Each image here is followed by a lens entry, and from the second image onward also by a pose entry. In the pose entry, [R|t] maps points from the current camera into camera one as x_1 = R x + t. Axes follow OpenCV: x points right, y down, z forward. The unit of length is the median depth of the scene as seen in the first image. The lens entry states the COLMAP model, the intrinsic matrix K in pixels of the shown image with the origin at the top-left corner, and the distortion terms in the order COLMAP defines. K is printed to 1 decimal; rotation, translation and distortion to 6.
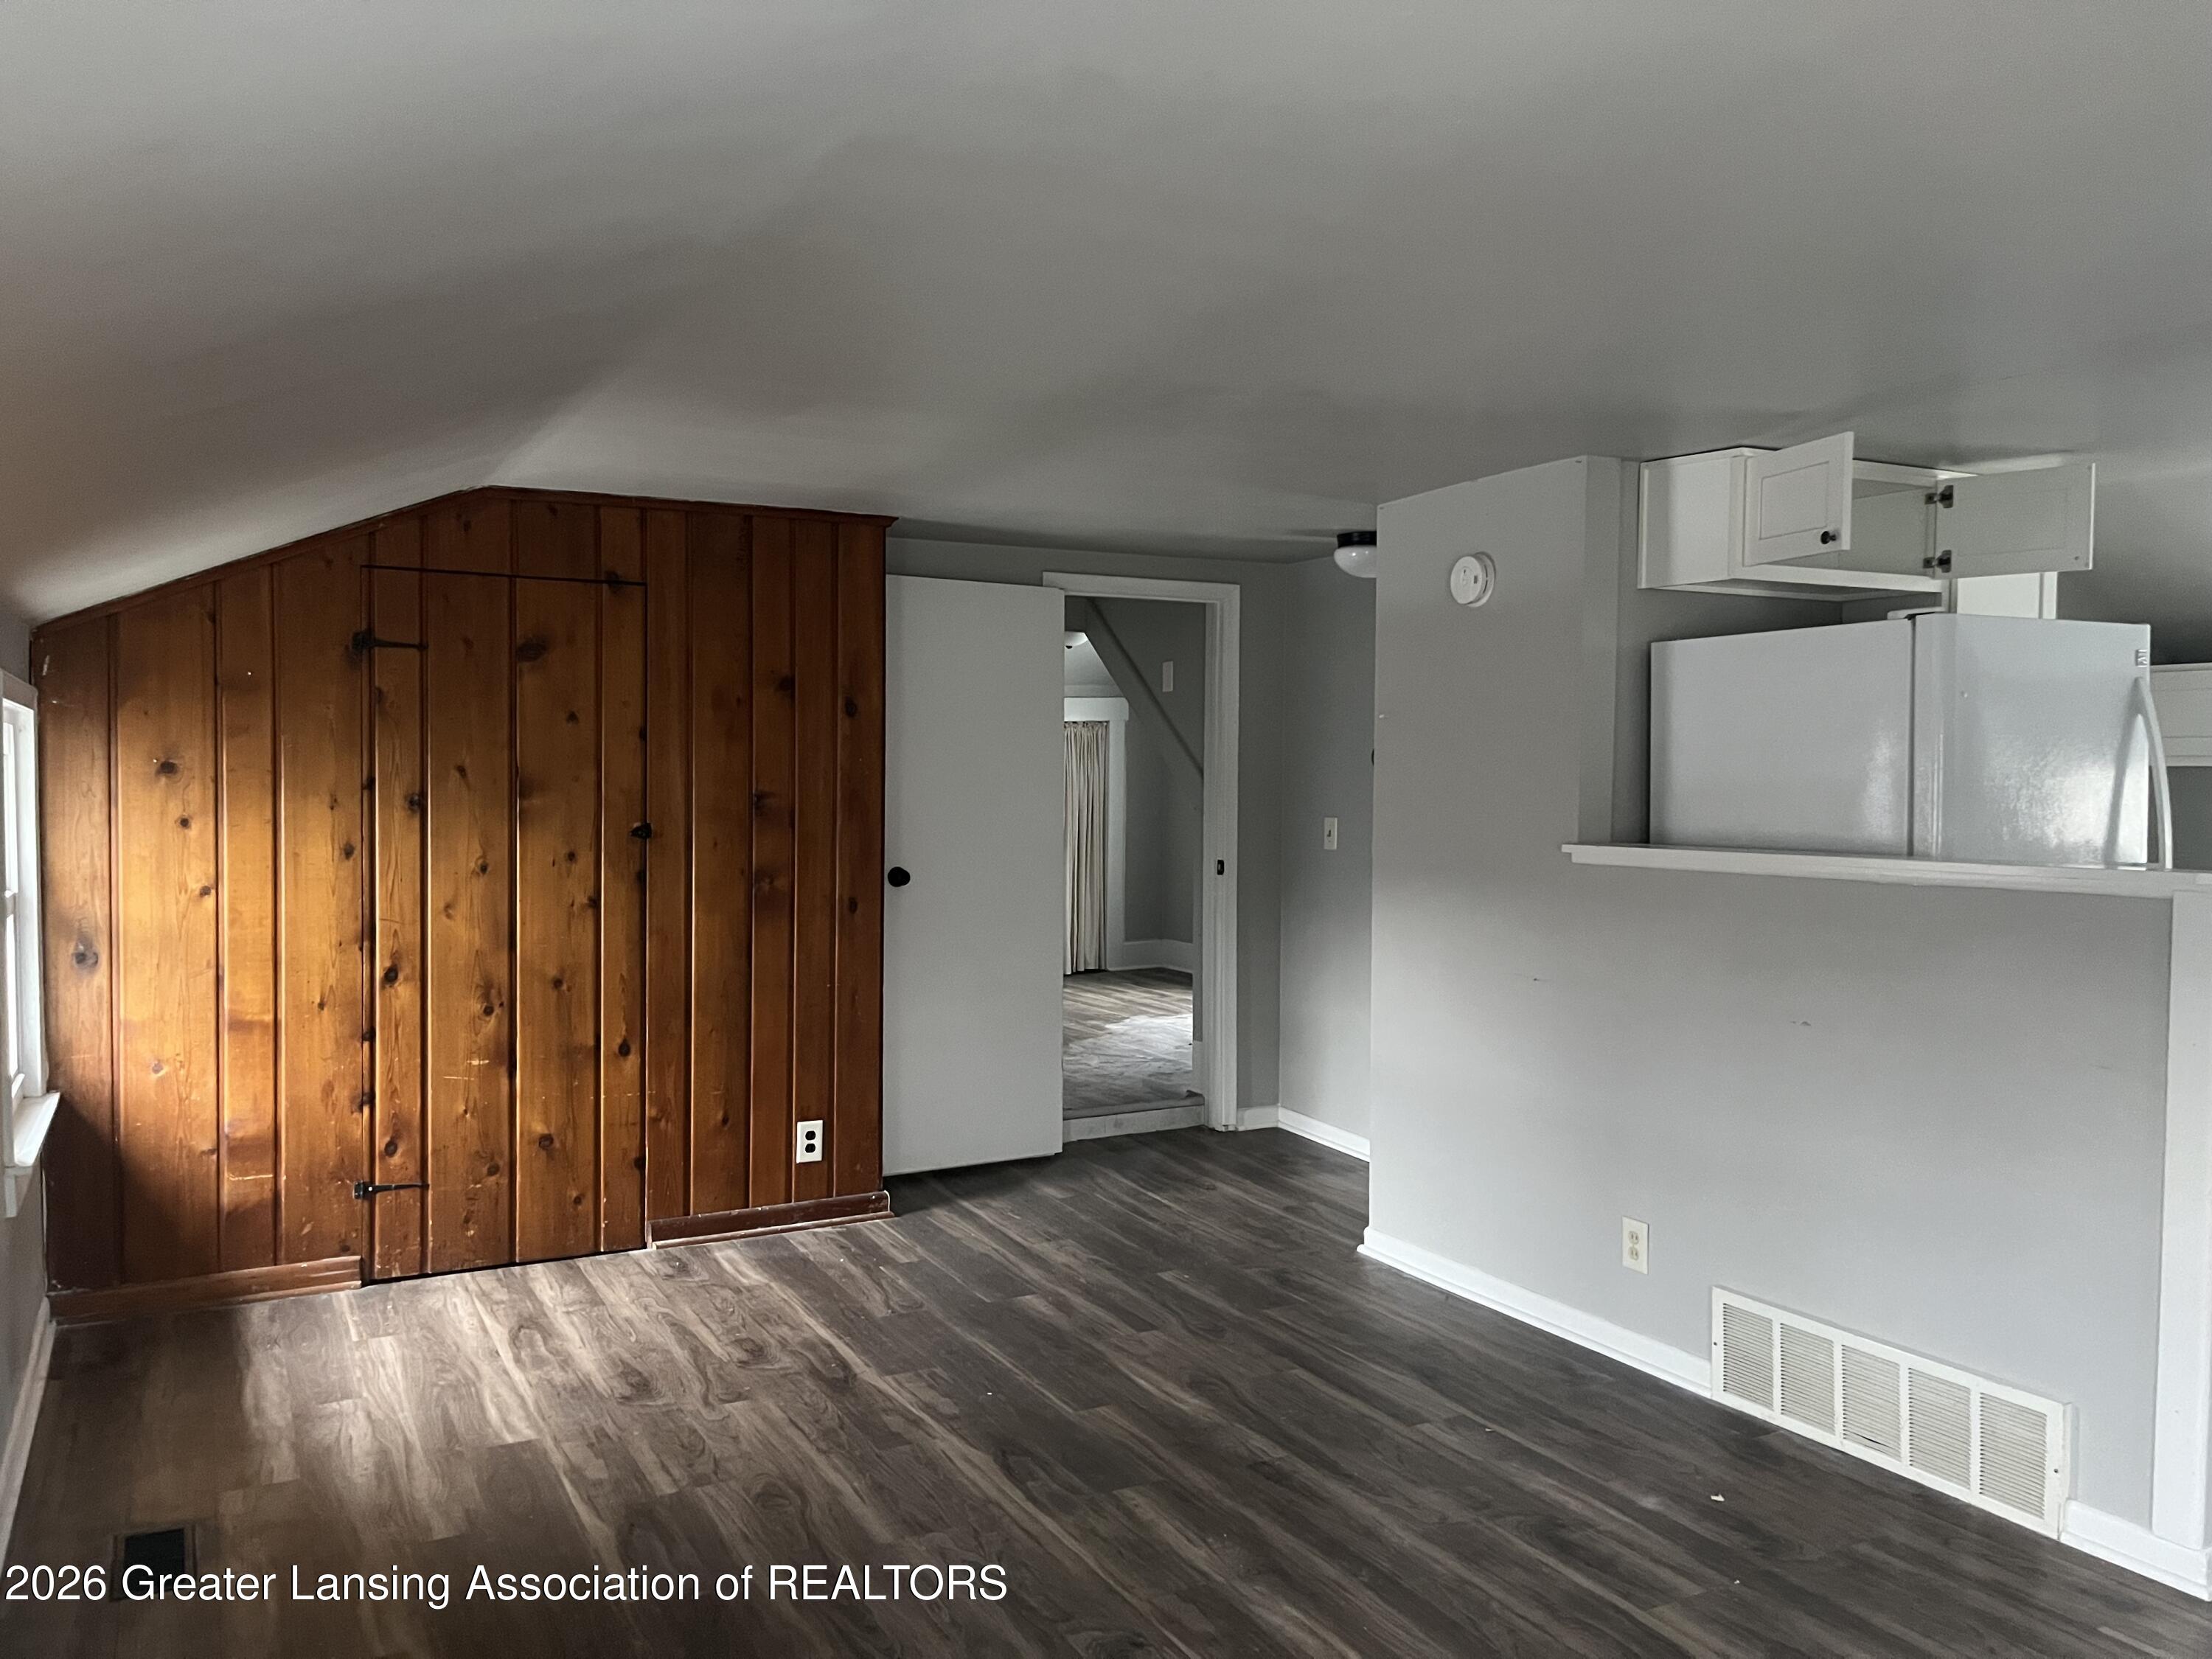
lens RADIAL K [[1679.2, 0, 1104.6], [0, 1679.2, 786.4], [0, 0, 1]] dist [0.055310, -0.007028]
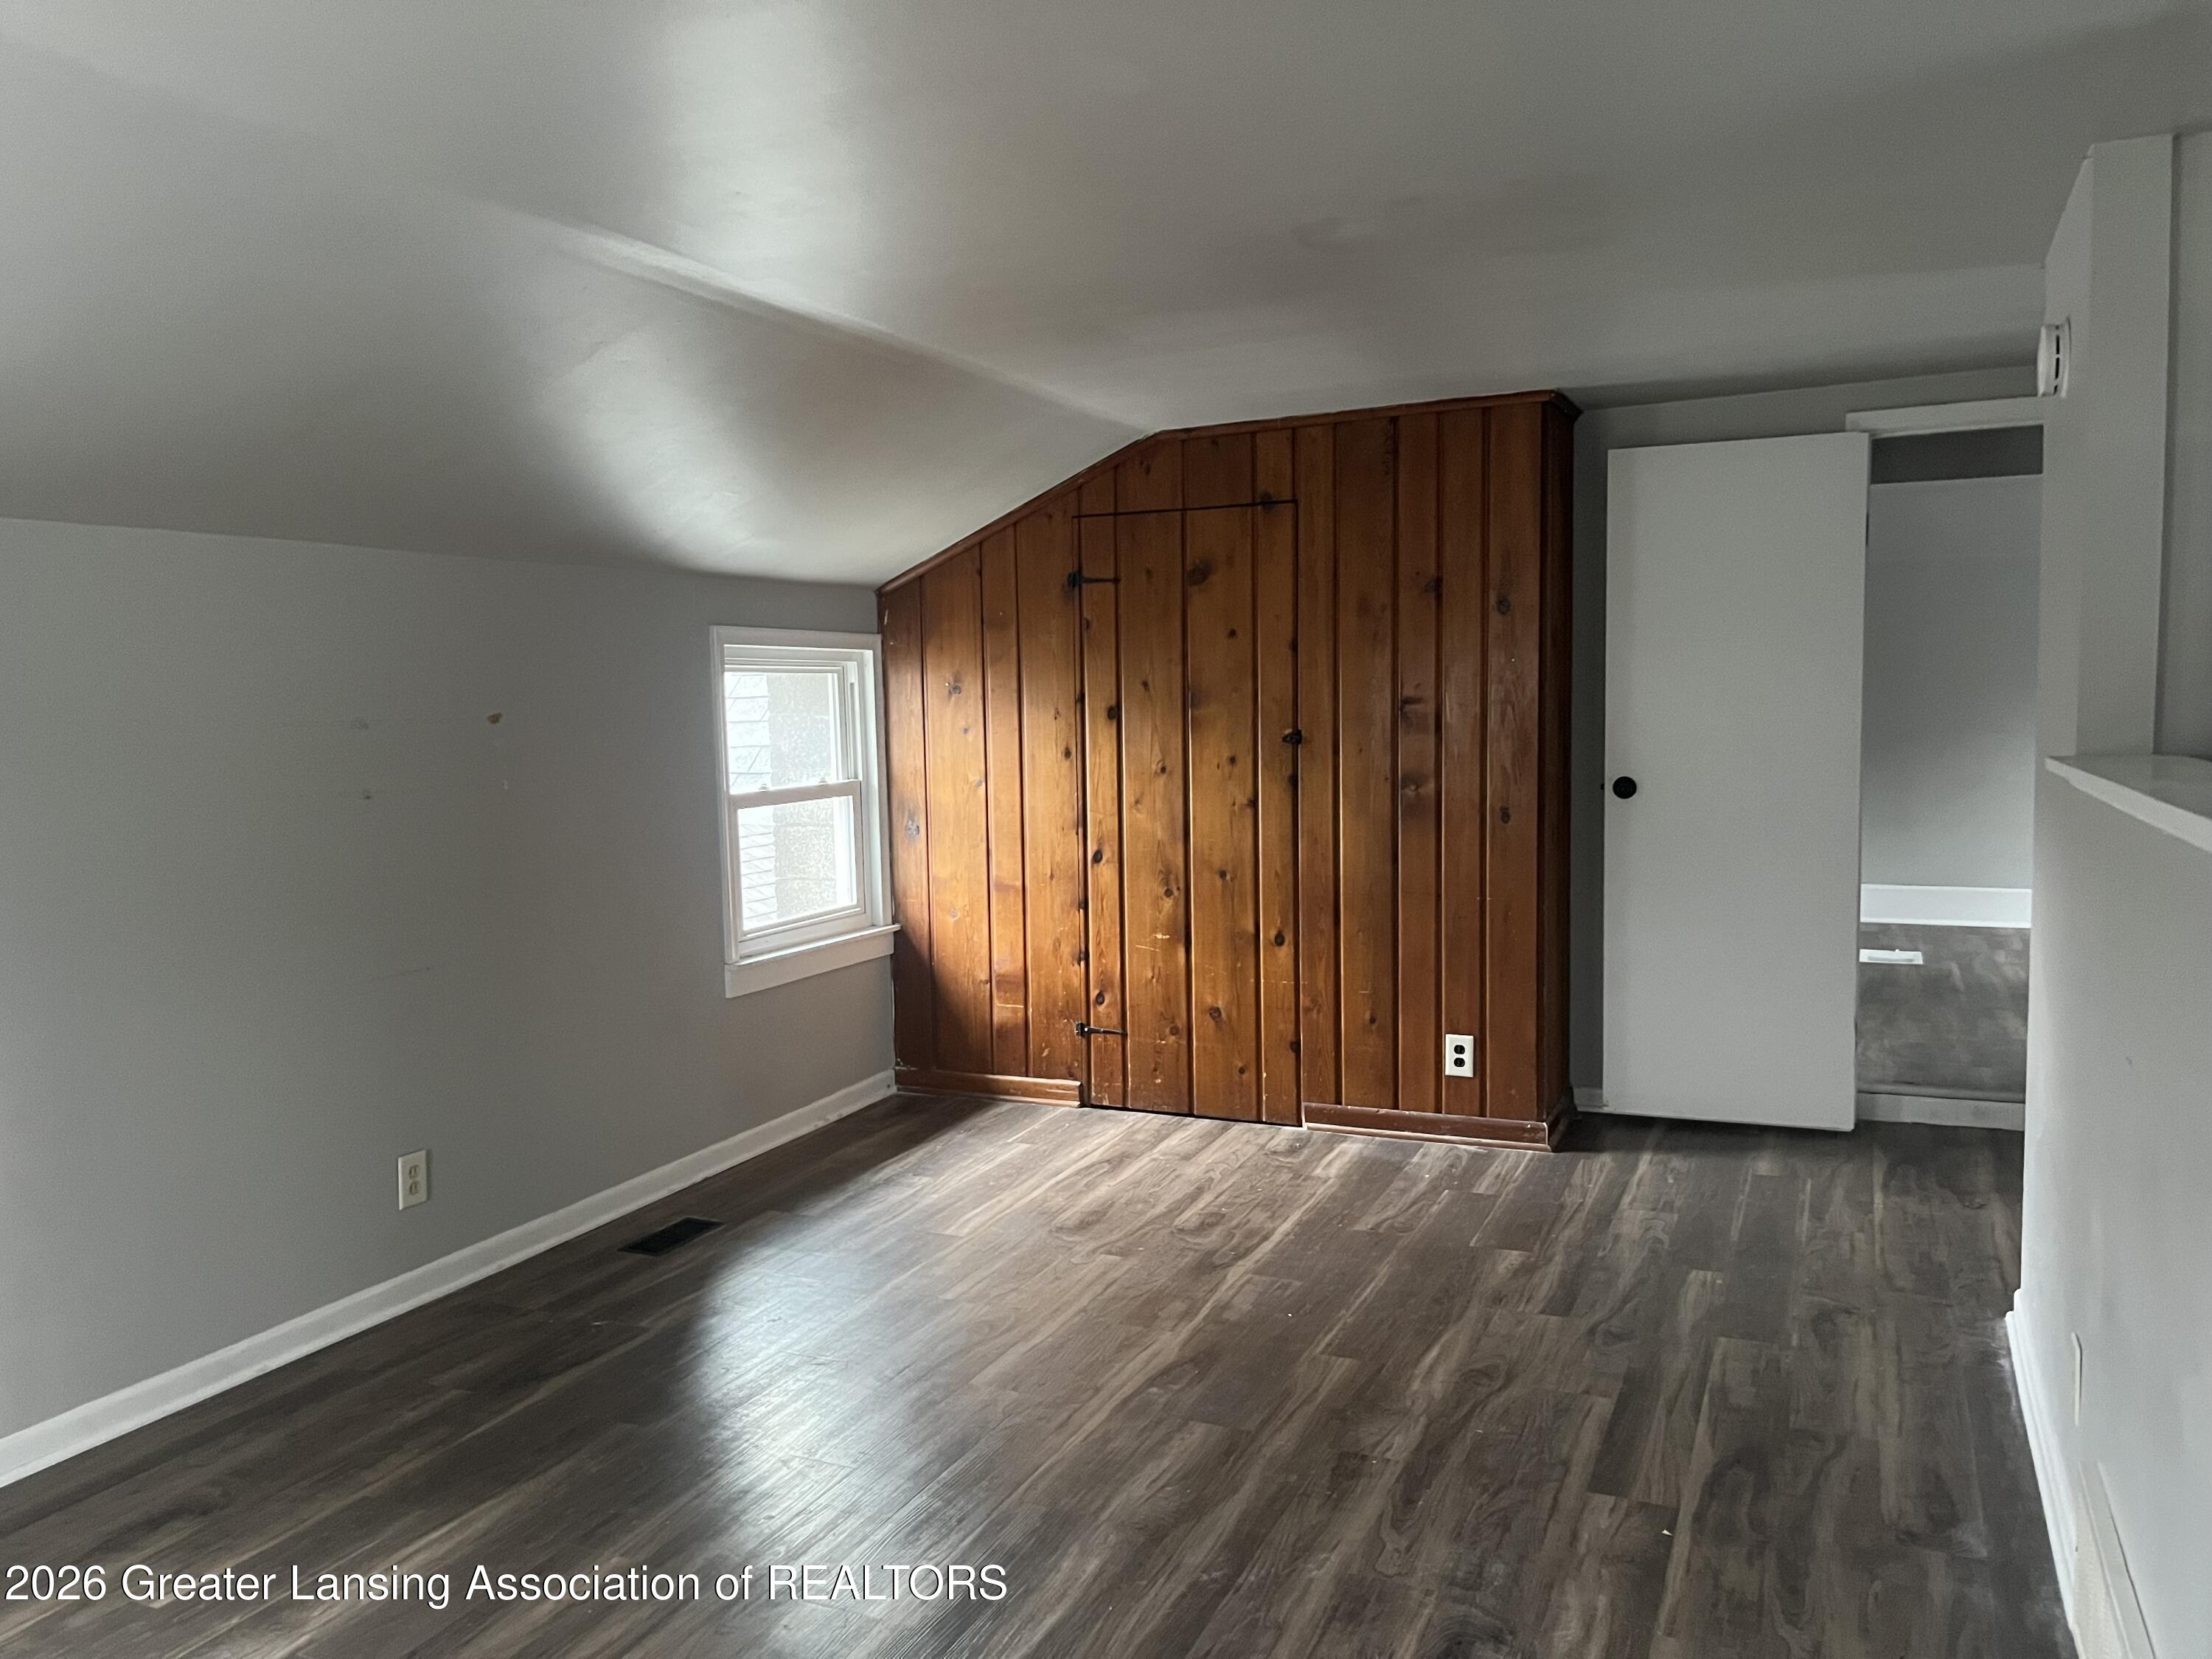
lens RADIAL K [[1679.2, 0, 1104.6], [0, 1679.2, 786.4], [0, 0, 1]] dist [0.055310, -0.007028]
pose [[0.608993, 0.022993, -0.792843, 0.519524], [0.020891, 0.998768, 0.045012, 0.007947], [0.792901, -0.043976, 0.607762, 0.279393]]
